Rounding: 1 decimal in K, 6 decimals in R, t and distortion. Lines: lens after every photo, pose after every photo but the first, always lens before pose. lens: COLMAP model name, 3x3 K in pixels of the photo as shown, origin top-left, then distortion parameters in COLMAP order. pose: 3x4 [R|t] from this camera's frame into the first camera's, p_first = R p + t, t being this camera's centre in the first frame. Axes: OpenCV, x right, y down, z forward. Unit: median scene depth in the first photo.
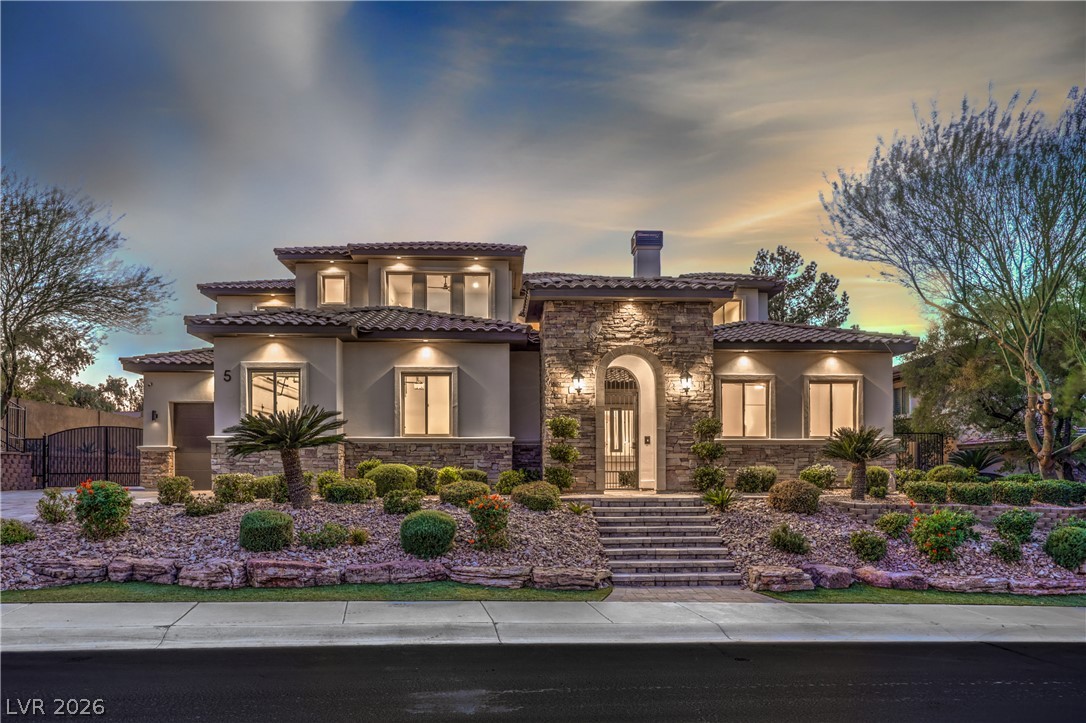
lens RADIAL K [[758.9, 0, 543.0], [0, 758.9, 361.5], [0, 0, 1]] dist [0.000937, 0.000075]
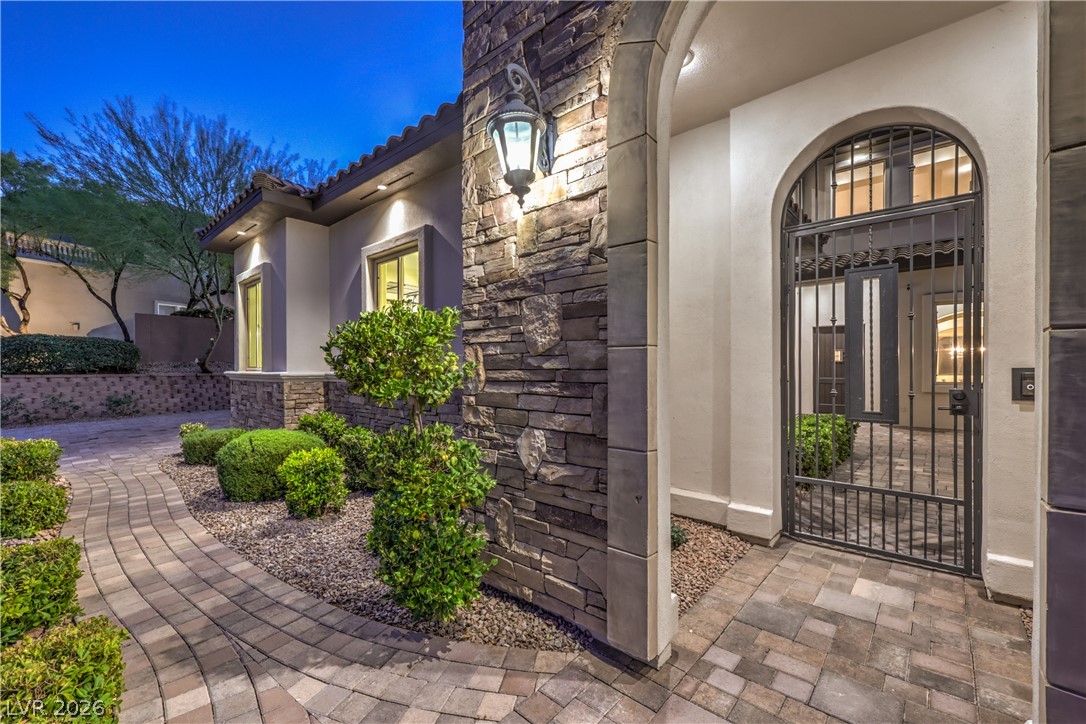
lens RADIAL K [[444.1, 0, 542.5], [0, 444.1, 371.1], [0, 0, 1]] dist [-0.000302, 0.000069]
pose [[0.697837, 0.007036, -0.716222, 0.144141], [0.102899, 0.988594, 0.109970, 0.077985], [0.708827, -0.150439, 0.689153, 0.897278]]
